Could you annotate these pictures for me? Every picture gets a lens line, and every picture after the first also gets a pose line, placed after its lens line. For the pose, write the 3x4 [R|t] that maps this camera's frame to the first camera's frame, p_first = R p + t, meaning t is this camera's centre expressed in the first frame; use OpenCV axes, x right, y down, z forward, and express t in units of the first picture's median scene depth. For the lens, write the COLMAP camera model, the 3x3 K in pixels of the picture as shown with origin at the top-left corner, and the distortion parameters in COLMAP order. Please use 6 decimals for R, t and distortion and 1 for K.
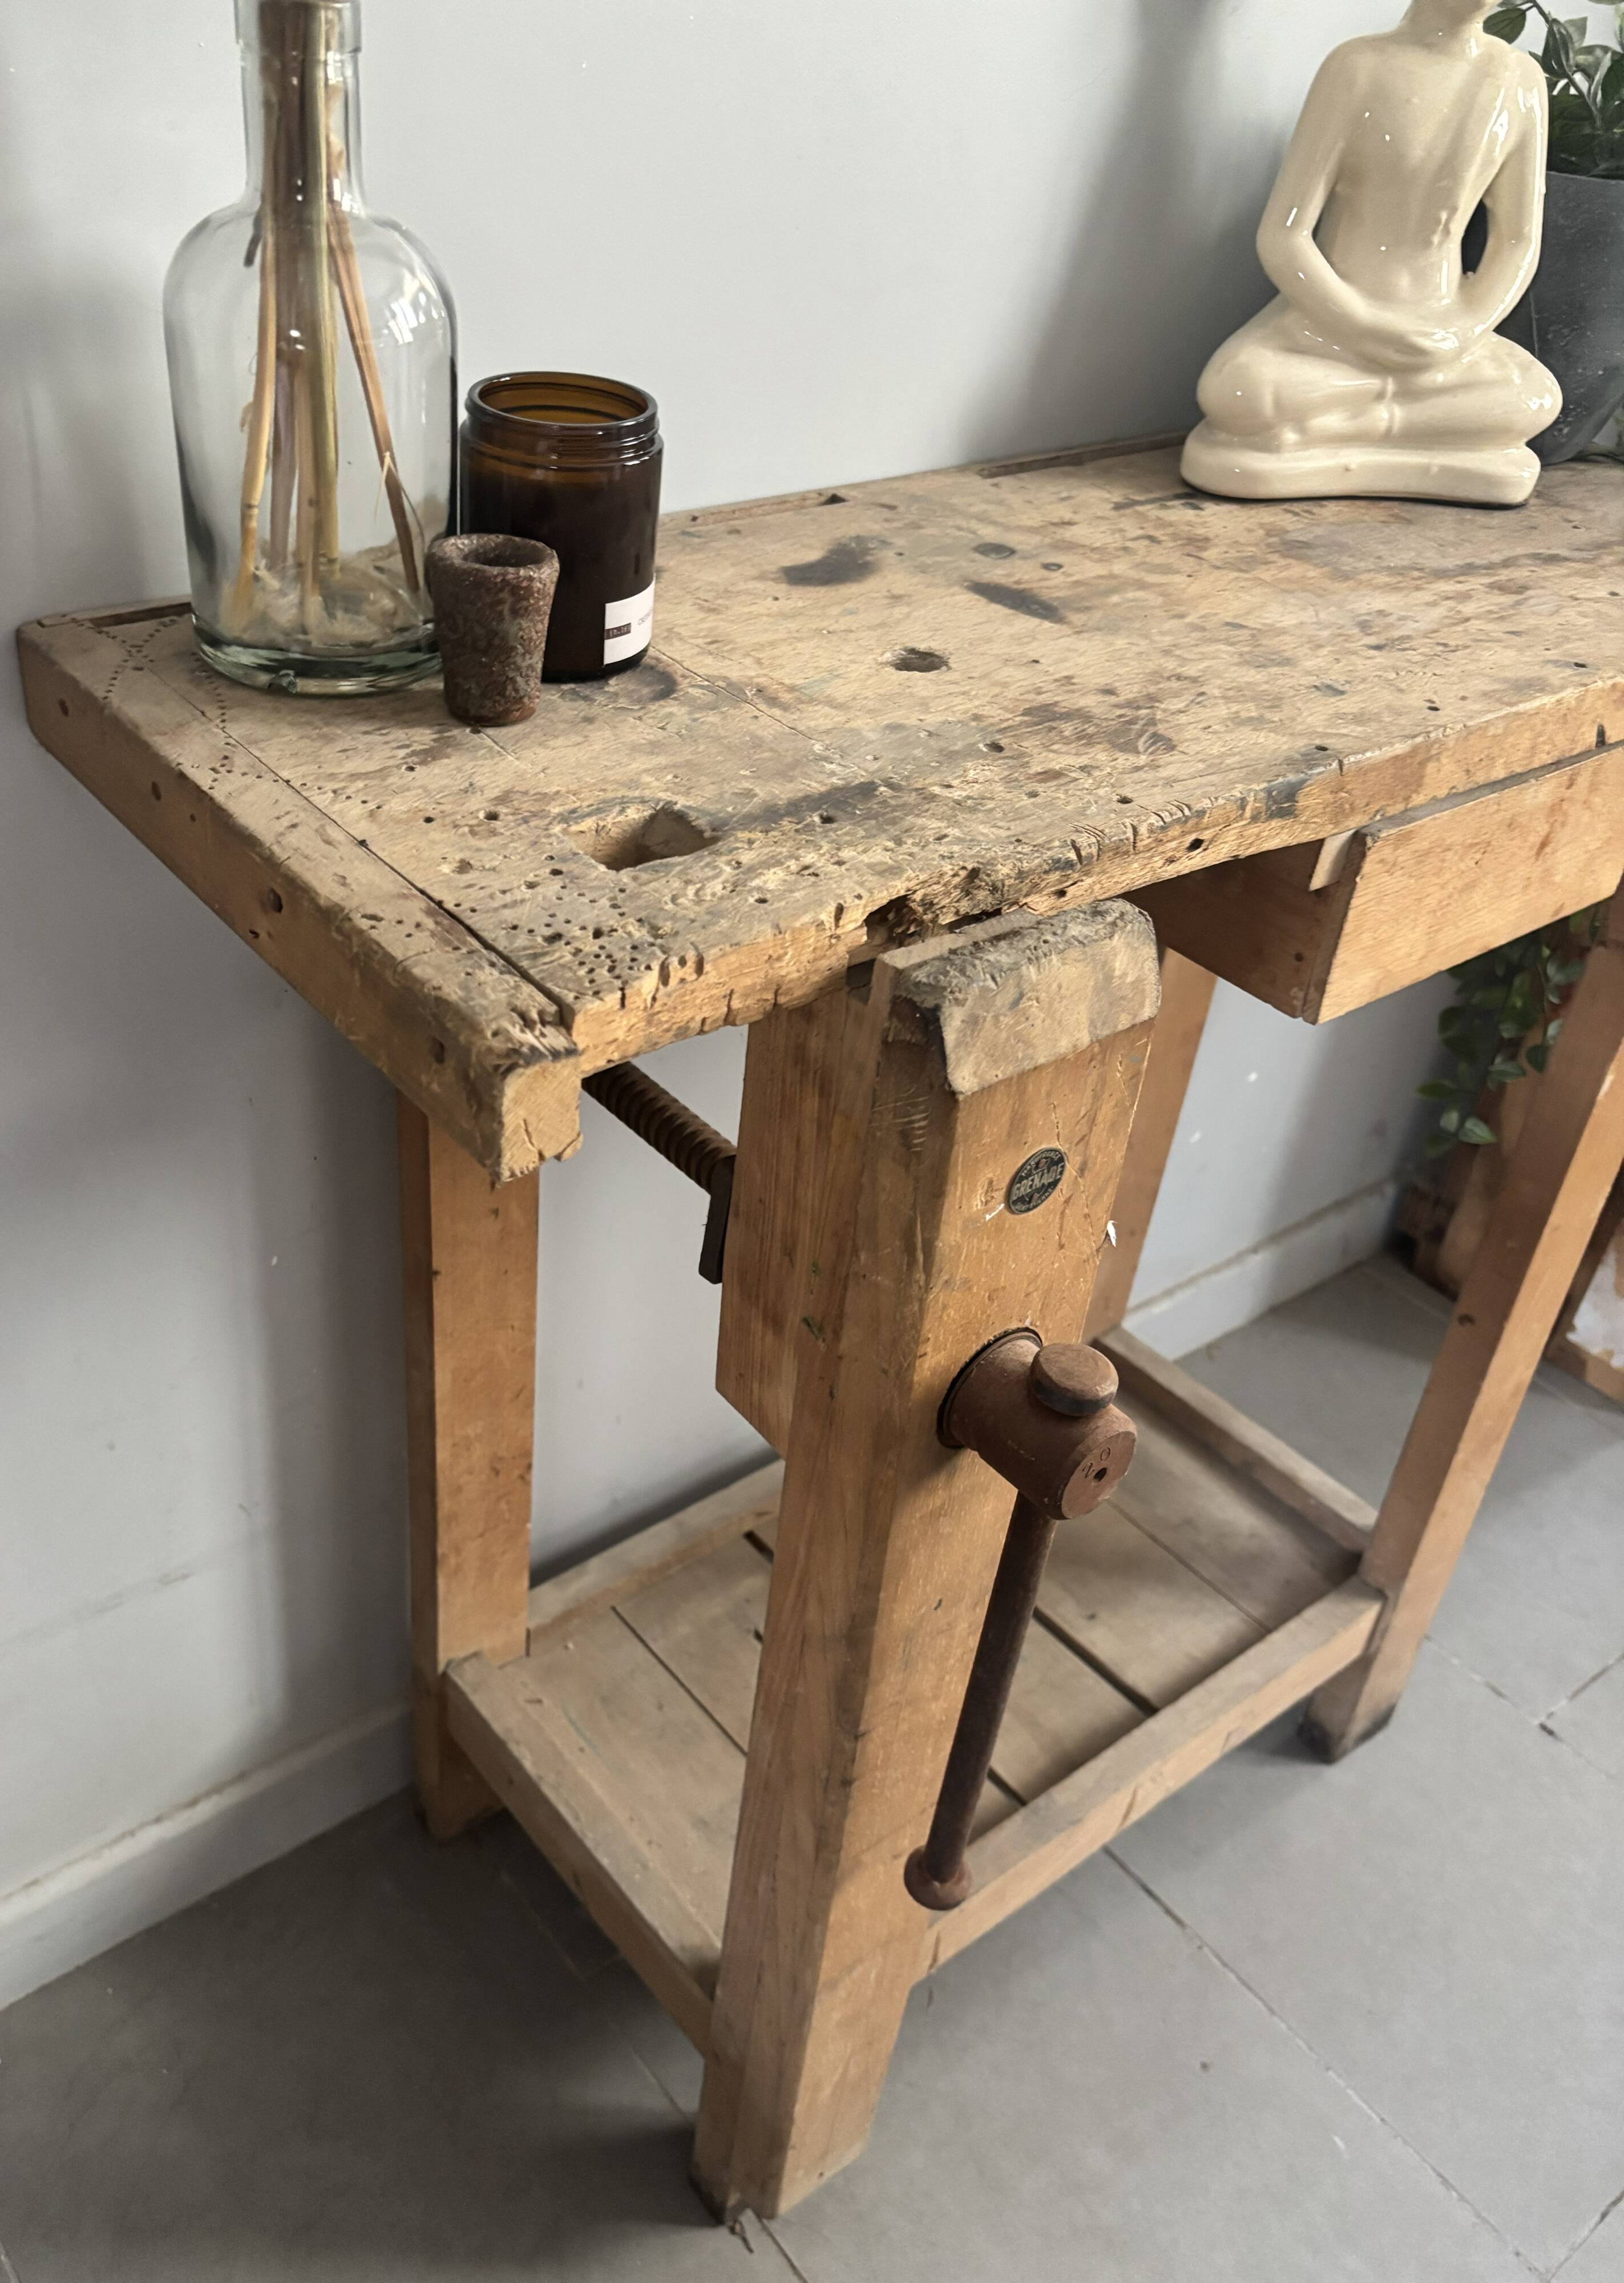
lens RADIAL K [[1901.4, 0, 707.2], [0, 1901.4, 1207.3], [0, 0, 1]] dist [0.029506, -0.033023]
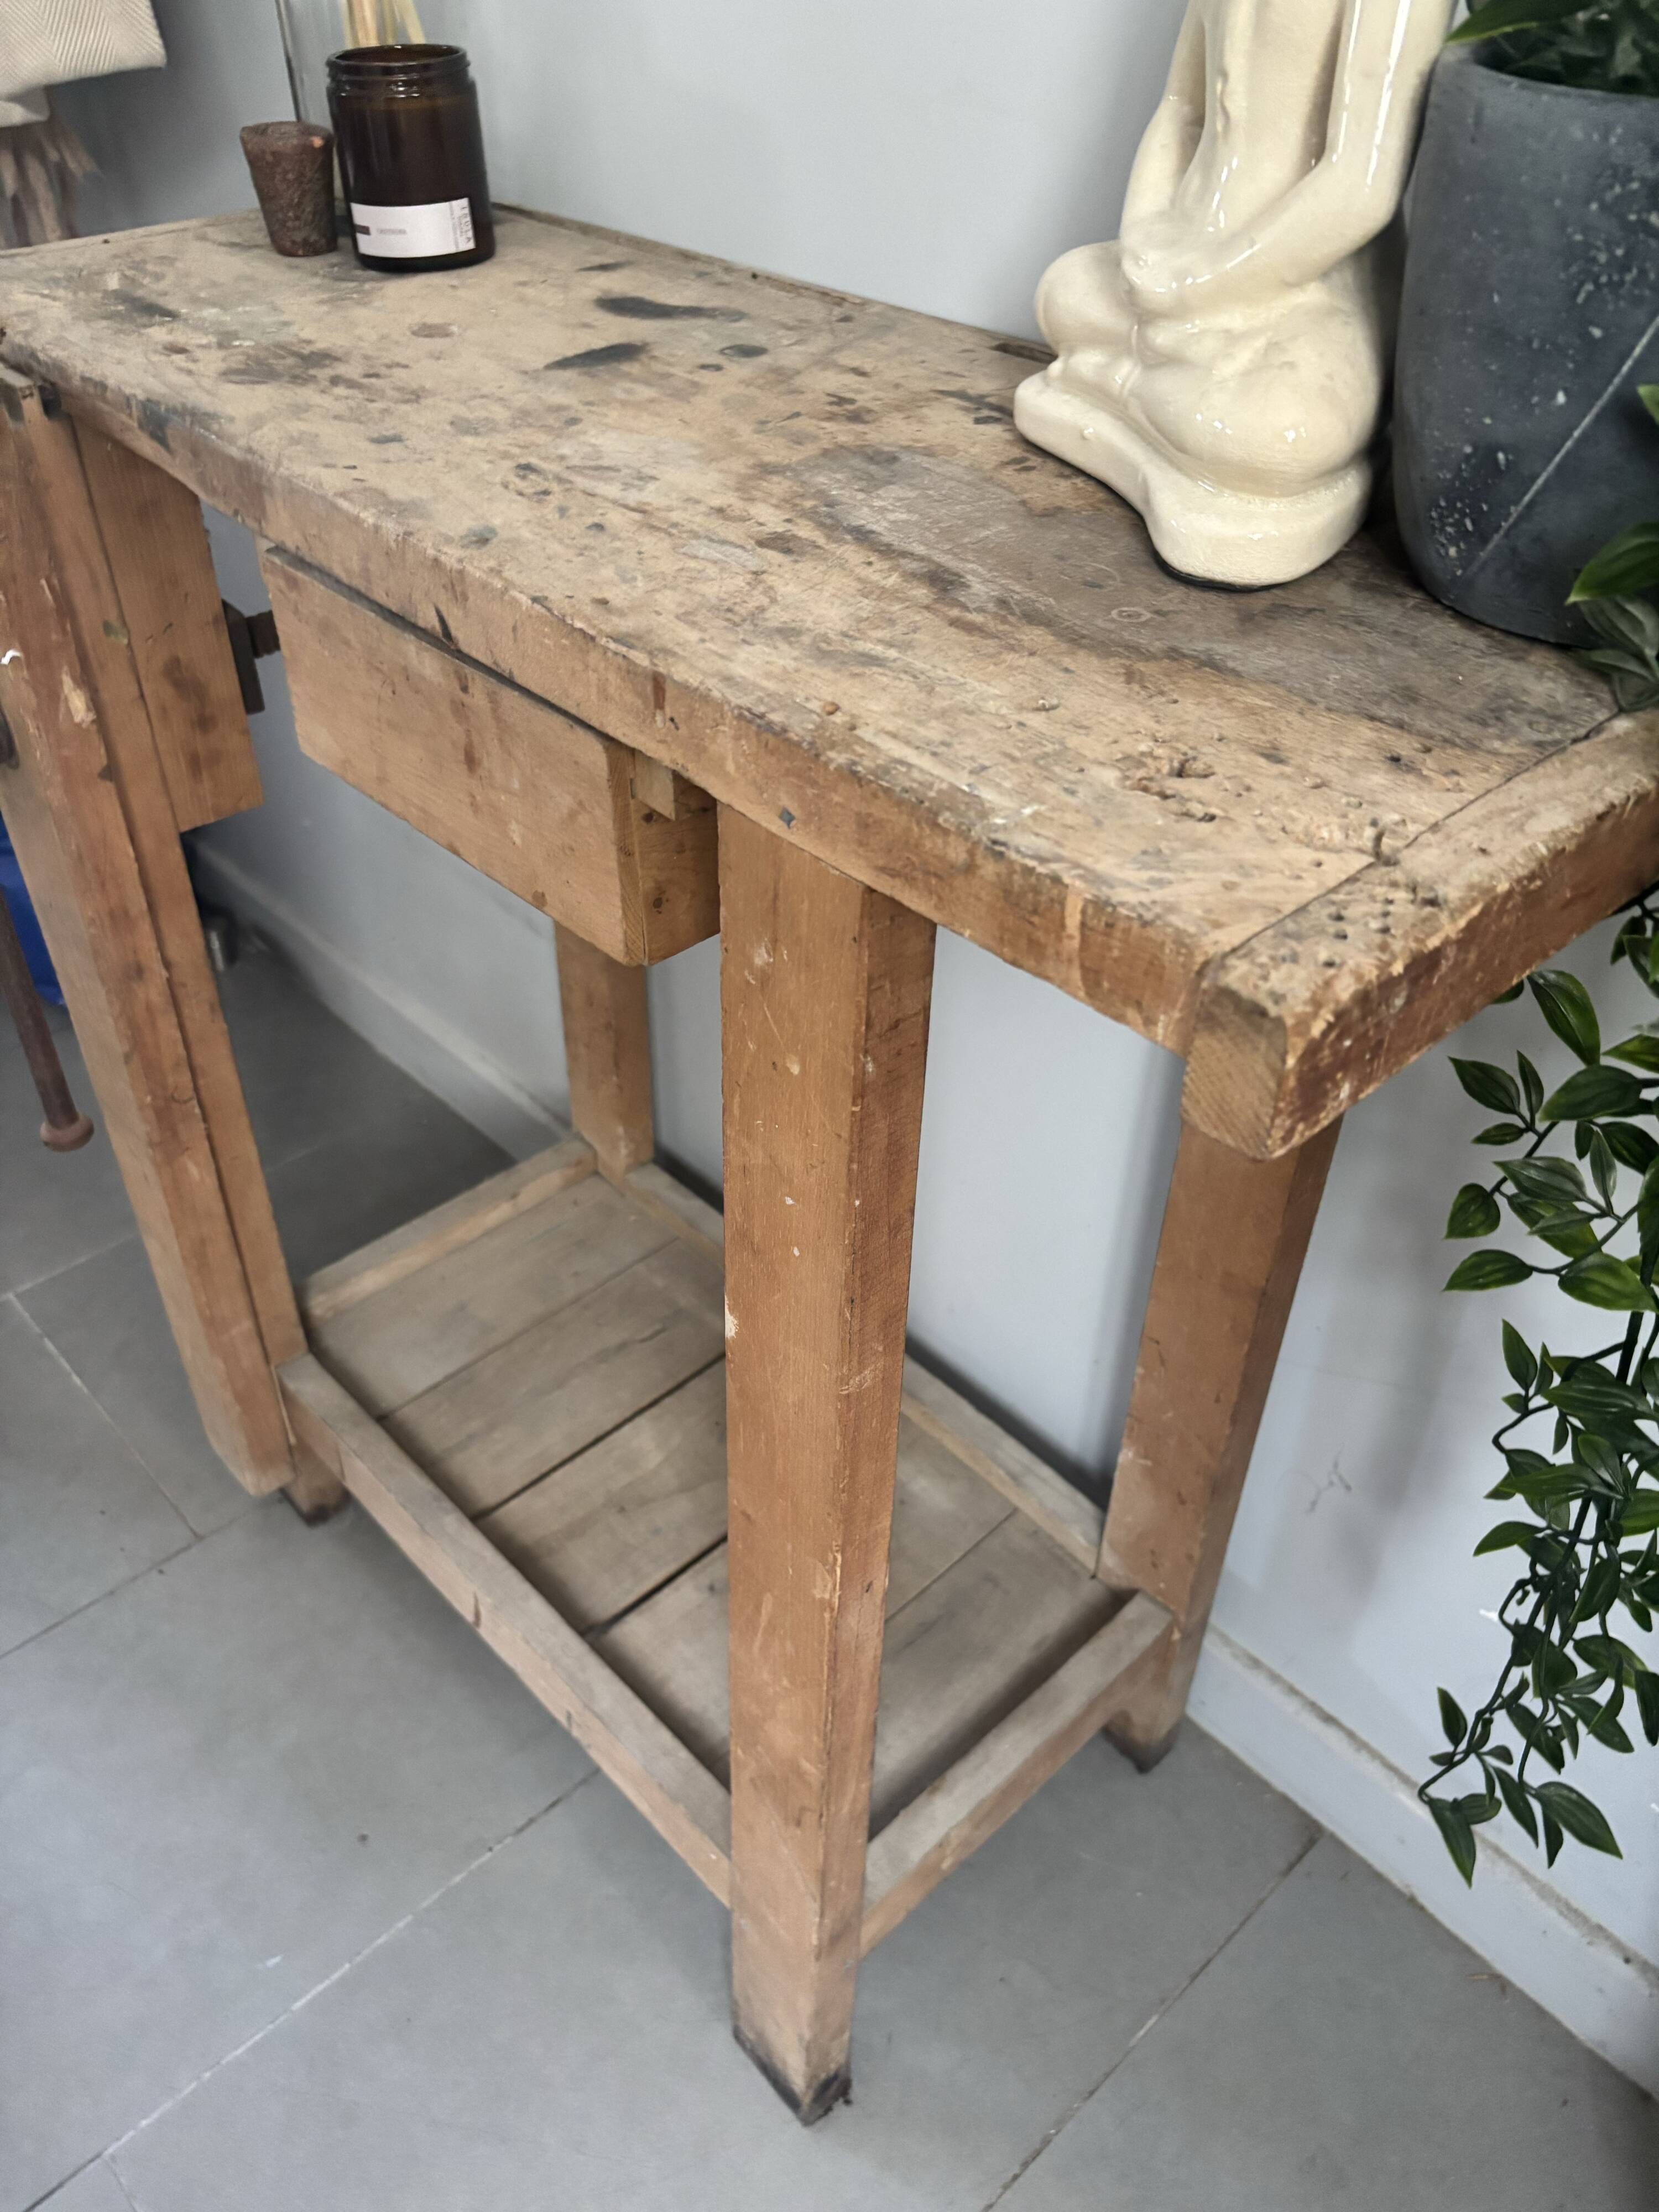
lens RADIAL K [[1731.7, 0, 822.8], [0, 1731.7, 1107.3], [0, 0, 1]] dist [0.011983, -0.015671]
pose [[0.085565, 0.555172, -0.827323, 1.094871], [-0.597141, 0.693281, 0.403465, -0.453723], [0.797559, 0.459506, 0.390837, 0.856578]]
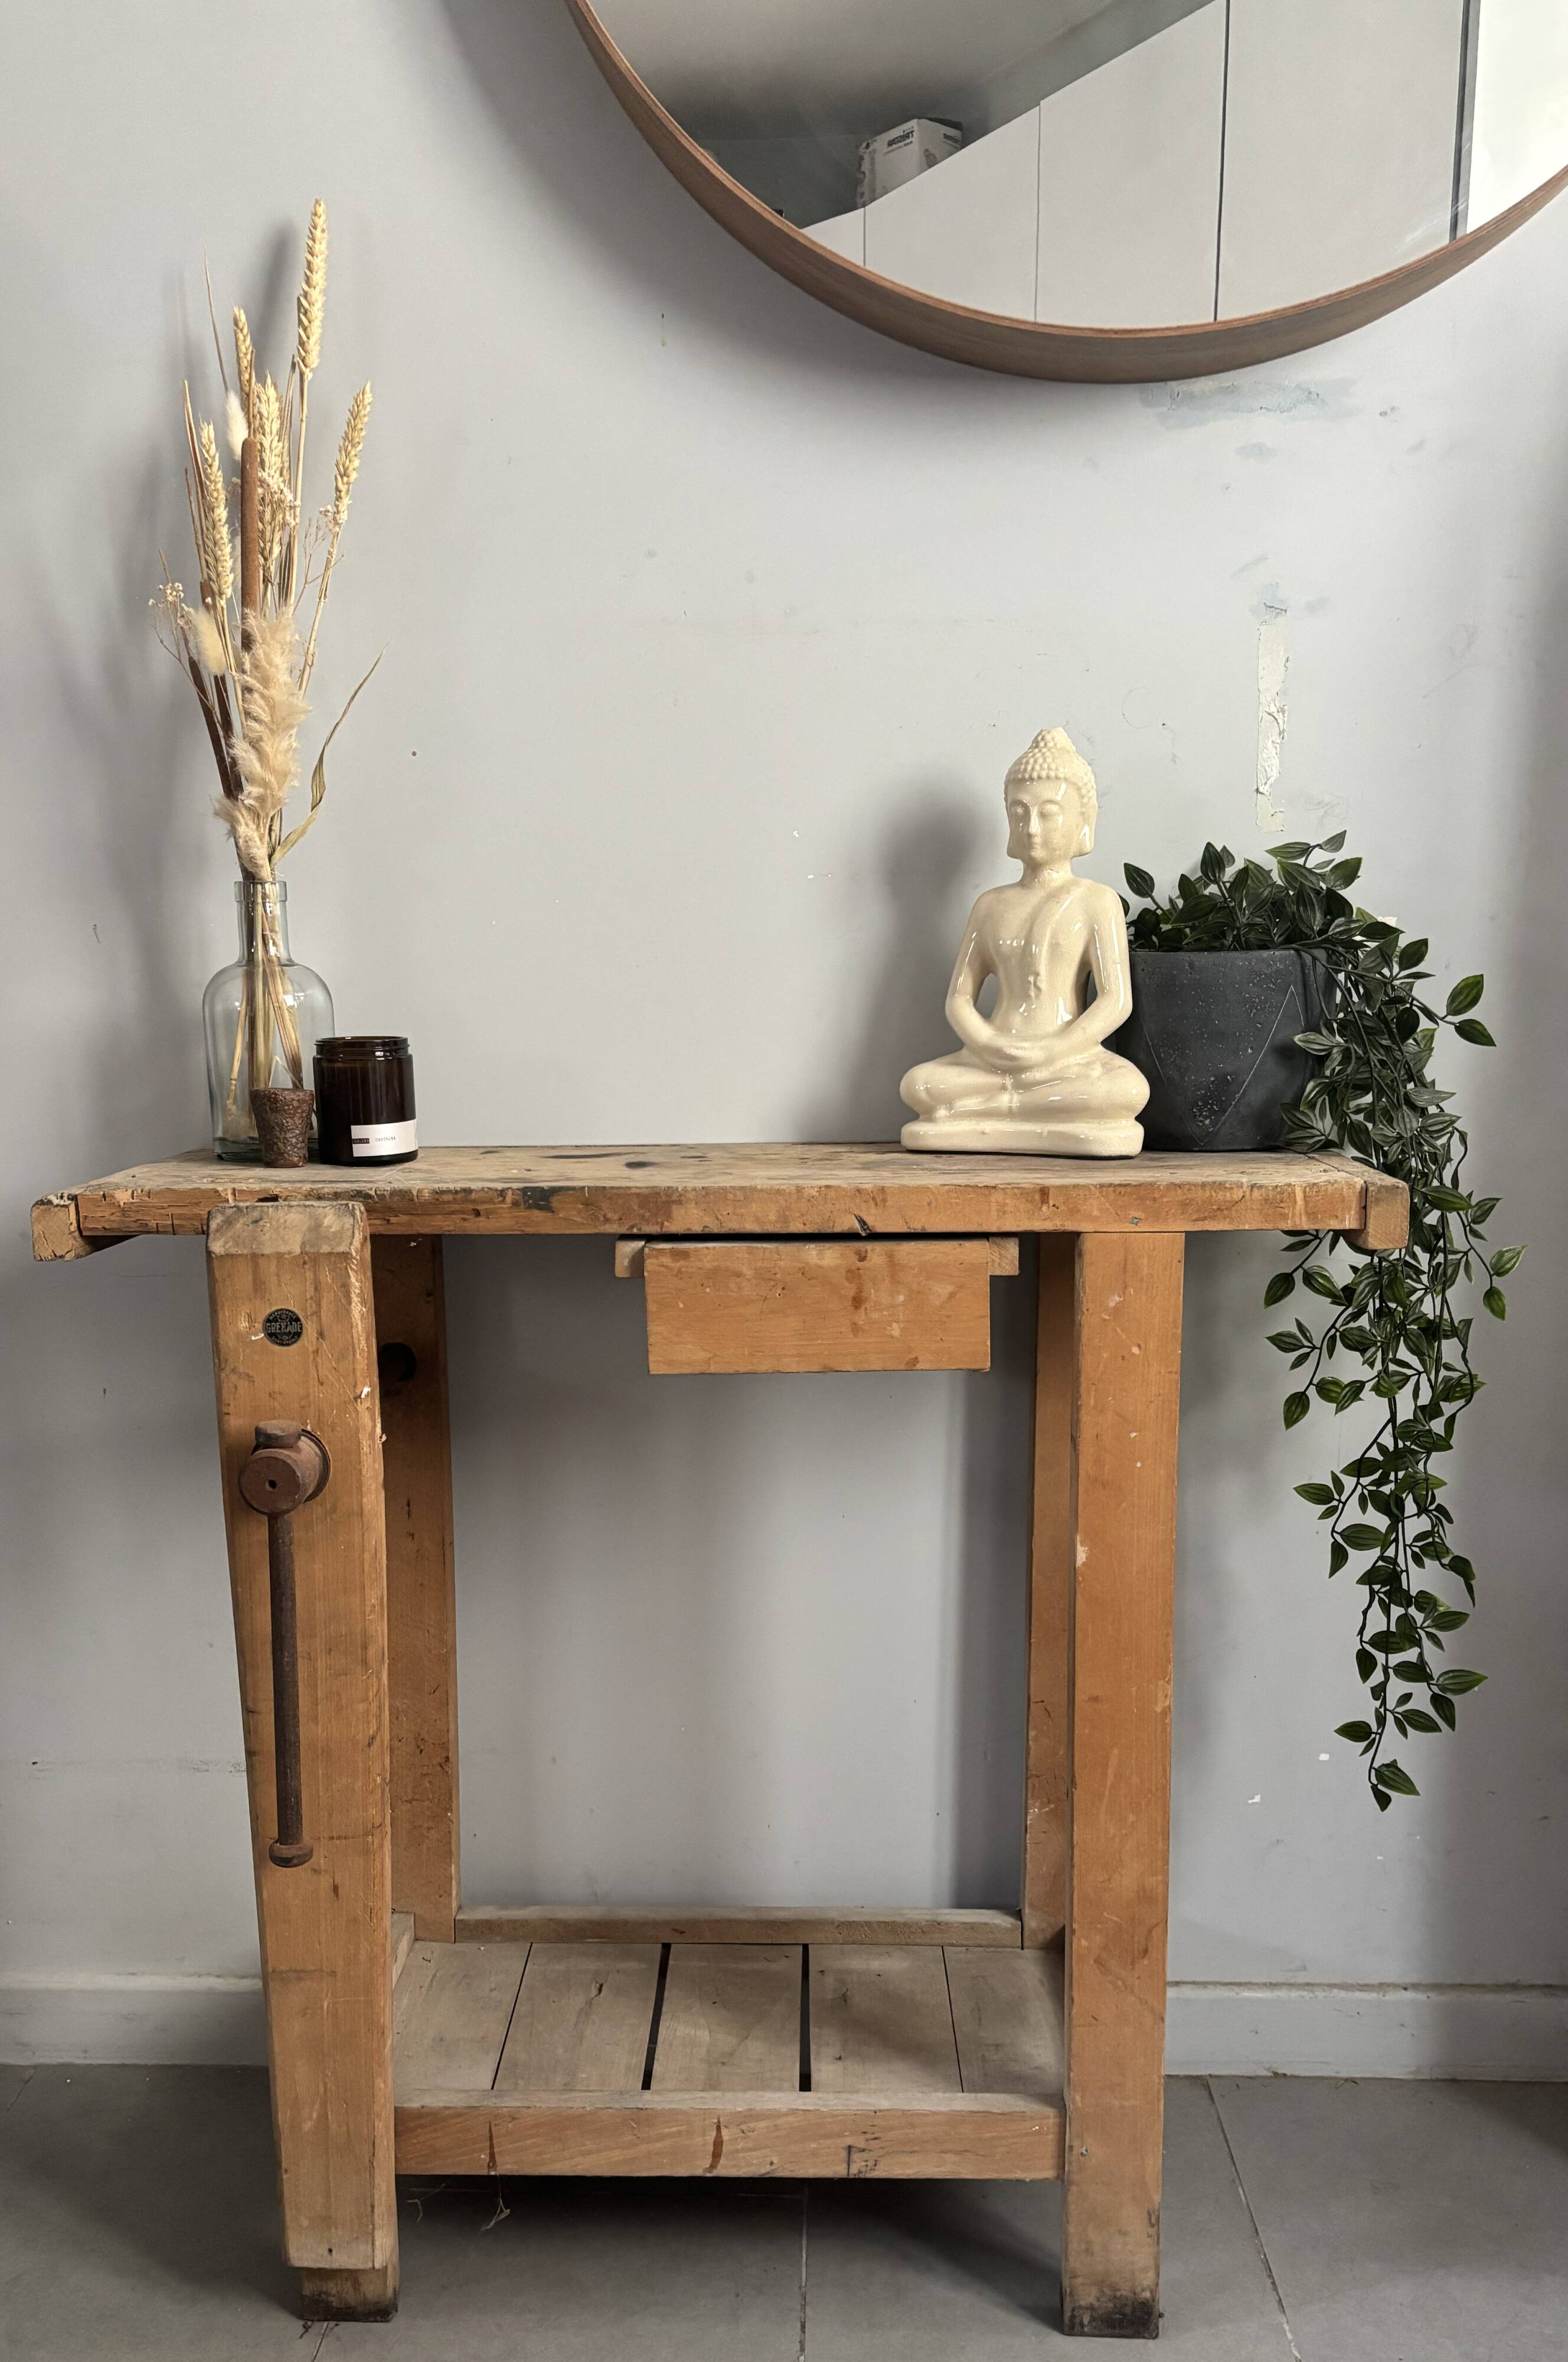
lens RADIAL K [[2142.0, 0, 733.7], [0, 2142.0, 1368.5], [0, 0, 1]] dist [0.076192, -0.103980]
pose [[0.758297, 0.037821, -0.650812, 1.393245], [-0.332706, 0.880967, -0.336458, 0.435134], [0.560618, 0.471664, 0.680618, -0.166628]]
